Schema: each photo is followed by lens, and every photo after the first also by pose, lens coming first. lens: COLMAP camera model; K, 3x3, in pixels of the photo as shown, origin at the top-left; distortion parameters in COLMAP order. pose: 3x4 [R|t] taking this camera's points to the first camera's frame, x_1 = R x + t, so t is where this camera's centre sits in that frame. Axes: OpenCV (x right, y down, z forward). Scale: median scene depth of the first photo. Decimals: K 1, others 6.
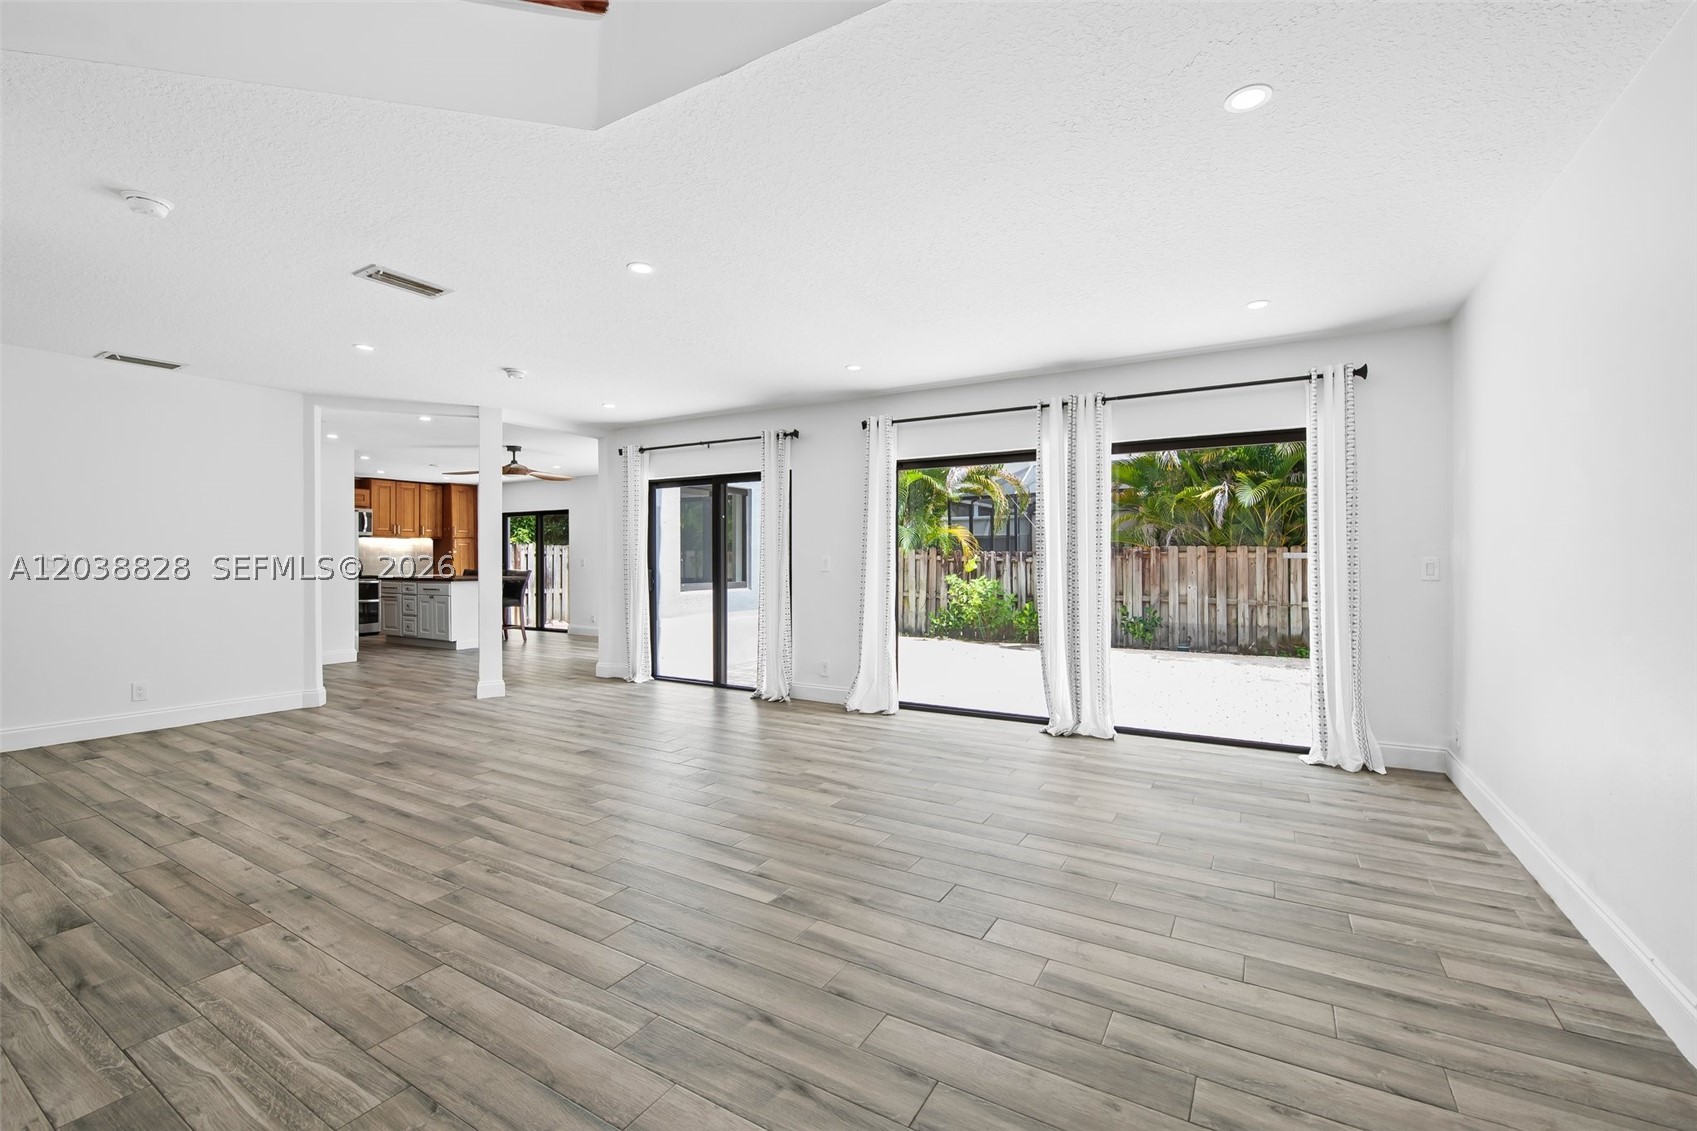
lens RADIAL K [[702.7, 0, 846.5], [0, 702.7, 555.0], [0, 0, 1]] dist [-0.007383, -0.001742]
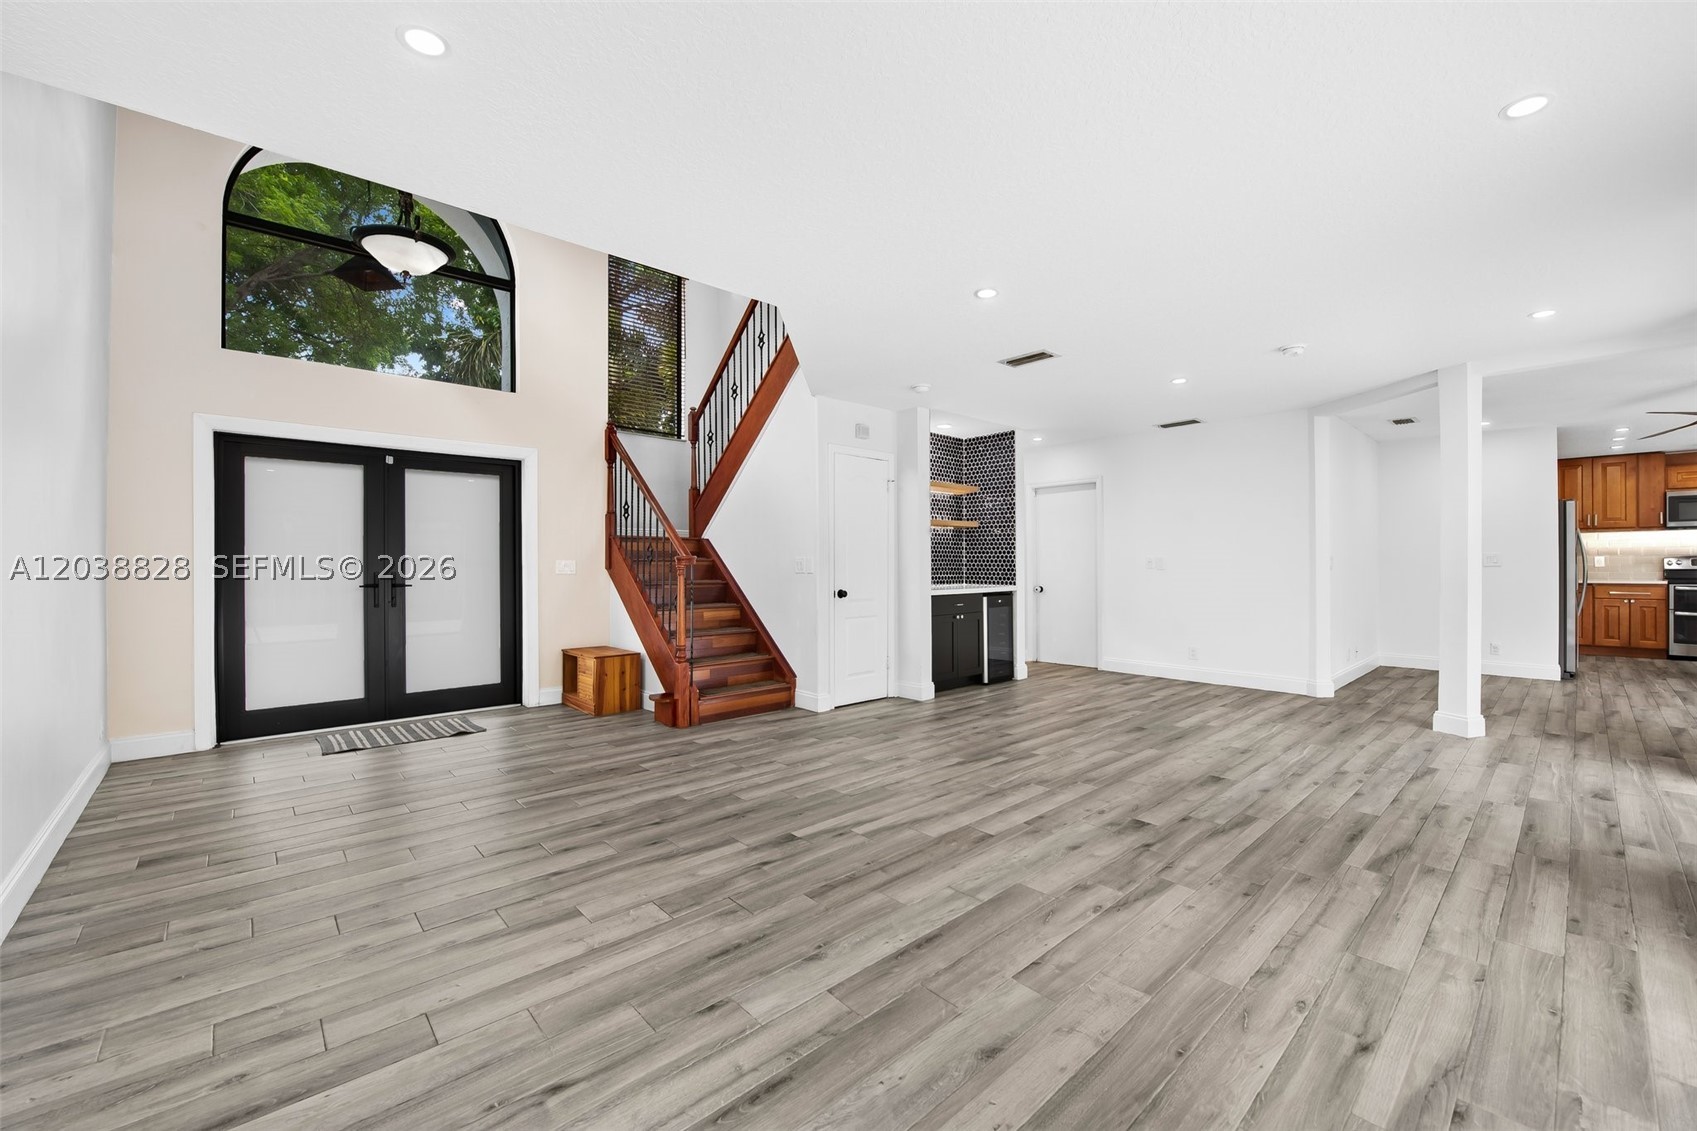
lens RADIAL K [[679.6, 0, 853.7], [0, 679.6, 561.9], [0, 0, 1]] dist [-0.002887, 0.000328]
pose [[-0.284335, 0.001947, -0.958723, 0.904558], [0.012051, 0.999926, -0.001543, 0.009979], [0.958649, -0.011992, -0.284338, 1.288216]]
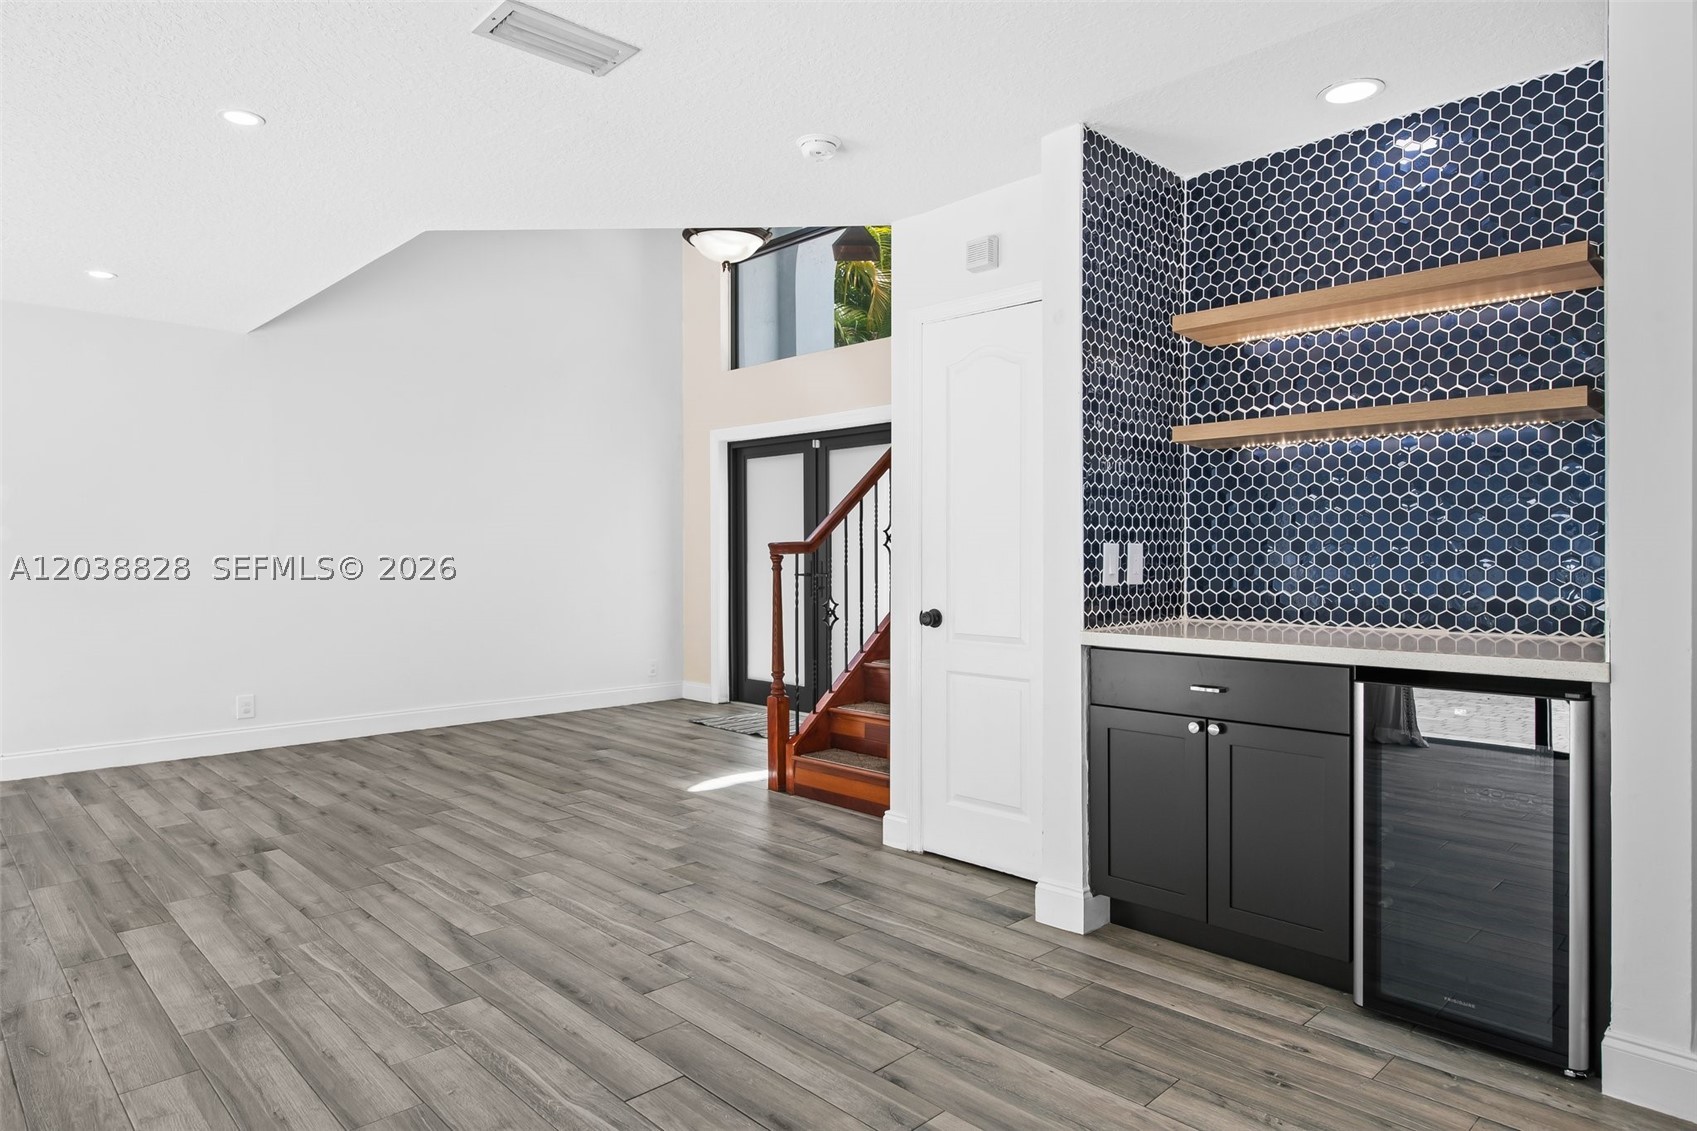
lens RADIAL K [[1011.2, 0, 859.7], [0, 1011.2, 557.0], [0, 0, 1]] dist [-0.004554, -0.000297]
pose [[-0.966300, 0.003923, 0.257389, -1.294397], [0.003364, 0.999991, -0.002614, 0.018669], [-0.257397, -0.001660, -0.966304, 2.082550]]
